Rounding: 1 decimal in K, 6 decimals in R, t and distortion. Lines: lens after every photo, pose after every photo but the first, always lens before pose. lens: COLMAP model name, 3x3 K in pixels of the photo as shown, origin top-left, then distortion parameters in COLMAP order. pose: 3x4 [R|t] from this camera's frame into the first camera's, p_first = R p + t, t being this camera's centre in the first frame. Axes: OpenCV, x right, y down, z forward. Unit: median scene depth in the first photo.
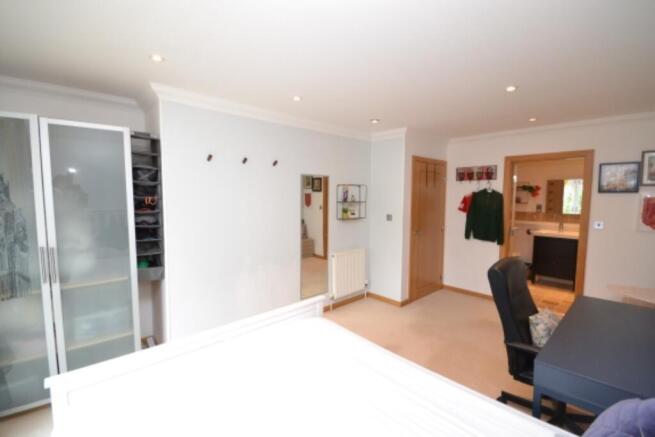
lens RADIAL K [[288.4, 0, 327.5], [0, 288.4, 218.5], [0, 0, 1]] dist [-0.009693, -0.000496]
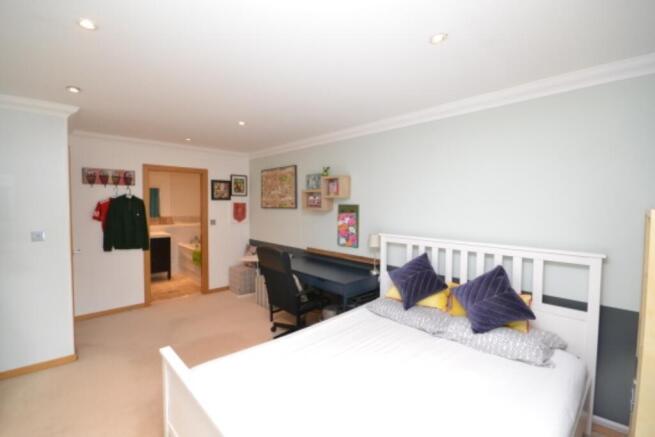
lens RADIAL K [[288.4, 0, 327.5], [0, 288.4, 218.5], [0, 0, 1]] dist [-0.009693, -0.000496]
pose [[-0.036661, -0.056903, 0.997706, -0.411183], [0.075576, 0.995360, 0.059546, -0.030485], [-0.996466, 0.077586, -0.032190, 0.368958]]
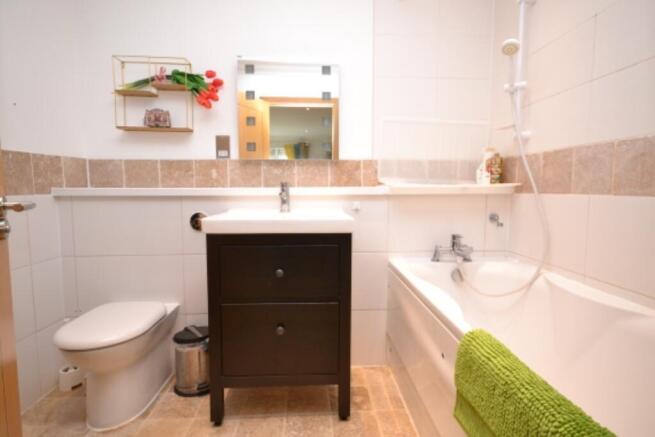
lens RADIAL K [[360.9, 0, 327.5], [0, 360.9, 218.5], [0, 0, 1]] dist [-0.000254, -0.000028]
pose [[0.629850, -0.071586, 0.773411, 0.628198], [0.063036, 0.997170, 0.040962, 0.046340], [-0.774155, 0.022952, 0.632580, 0.835347]]
